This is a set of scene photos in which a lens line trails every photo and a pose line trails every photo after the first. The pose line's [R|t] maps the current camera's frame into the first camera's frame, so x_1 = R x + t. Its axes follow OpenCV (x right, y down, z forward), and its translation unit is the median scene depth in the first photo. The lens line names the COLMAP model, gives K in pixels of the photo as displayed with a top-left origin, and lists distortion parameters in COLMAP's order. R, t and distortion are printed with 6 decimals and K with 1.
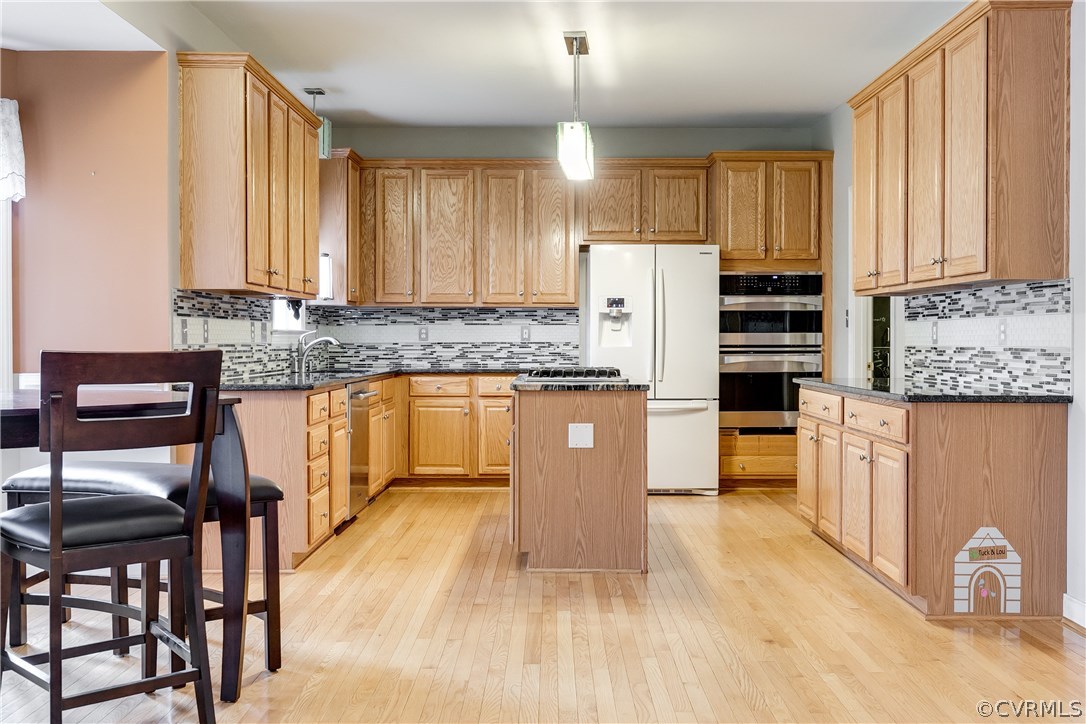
lens RADIAL K [[1018.5, 0, 543.0], [0, 1018.5, 362.0], [0, 0, 1]] dist [-0.006524, -0.006866]
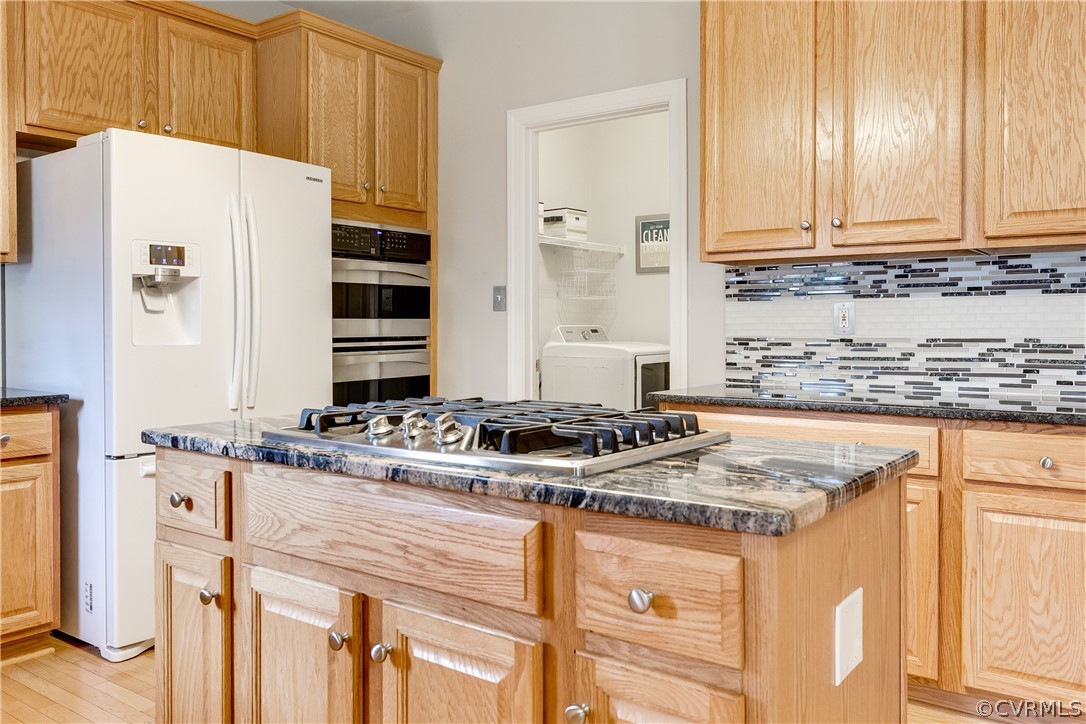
lens RADIAL K [[851.3, 0, 543.0], [0, 851.3, 335.2], [0, 0, 1]] dist [0.007733, -0.001178]
pose [[0.587825, -0.011860, 0.808901, -0.150811], [0.021258, 0.999774, -0.000790, -0.015157], [-0.808708, 0.017660, 0.587945, 0.595838]]
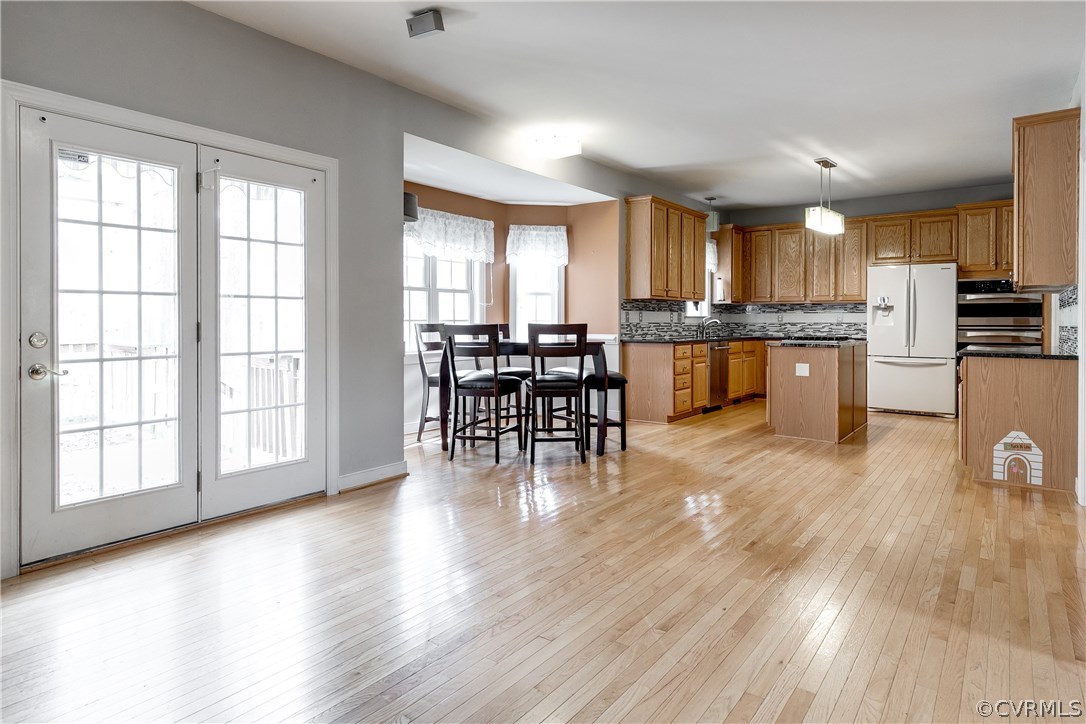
lens RADIAL K [[609.0, 0, 551.3], [0, 609.0, 327.1], [0, 0, 1]] dist [-0.004300, -0.000104]
pose [[0.805944, 0.008037, -0.591938, 0.221036], [-0.016011, 0.999838, -0.008226, 0.004982], [0.591776, 0.016107, 0.805942, -0.151534]]
